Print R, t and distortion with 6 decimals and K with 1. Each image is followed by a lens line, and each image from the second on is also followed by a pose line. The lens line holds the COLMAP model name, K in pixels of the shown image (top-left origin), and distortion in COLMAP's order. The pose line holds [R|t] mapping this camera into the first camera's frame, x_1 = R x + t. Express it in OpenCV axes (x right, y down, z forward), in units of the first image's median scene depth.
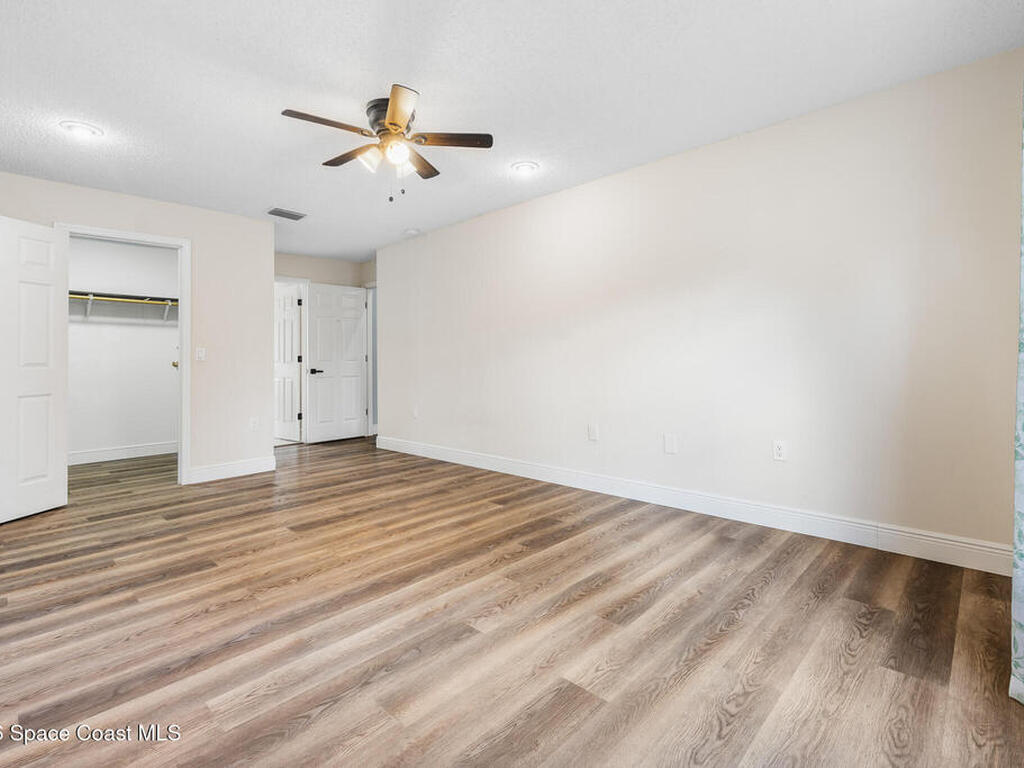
lens RADIAL K [[486.5, 0, 505.8], [0, 486.5, 375.8], [0, 0, 1]] dist [-0.001158, -0.000292]
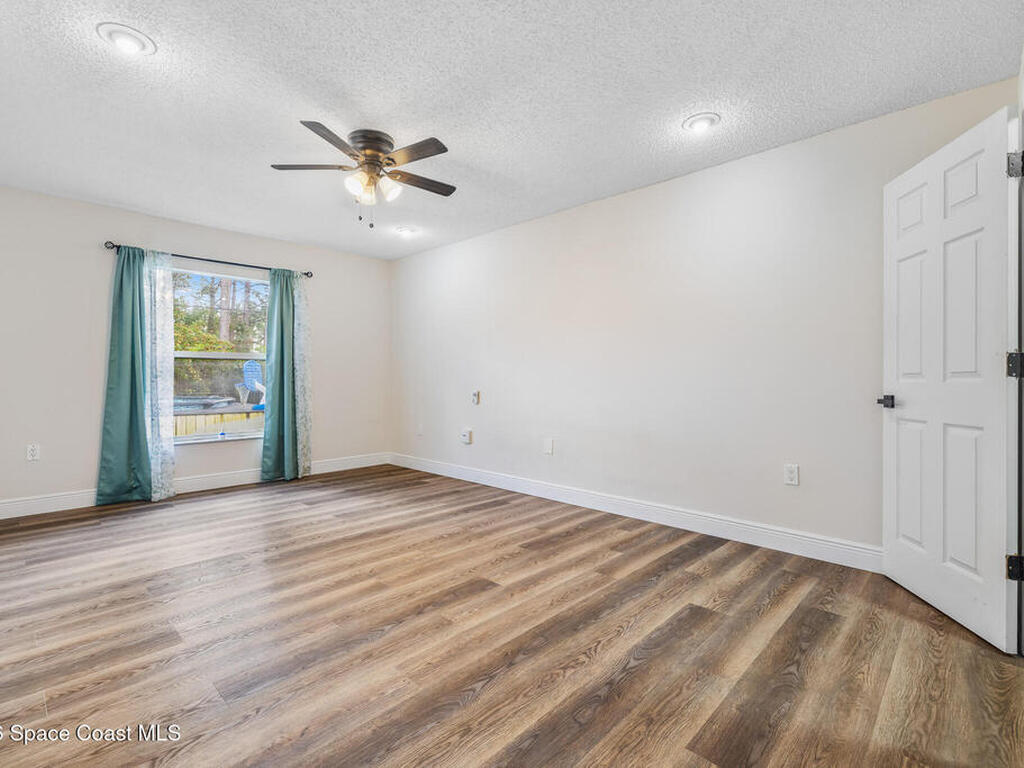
lens RADIAL K [[486.5, 0, 505.8], [0, 486.5, 375.8], [0, 0, 1]] dist [-0.001158, -0.000292]
pose [[-0.999899, 0.013928, 0.002647, -0.565071], [0.013992, 0.999571, 0.025723, -0.061381], [-0.002288, 0.025757, -0.999666, 2.166831]]
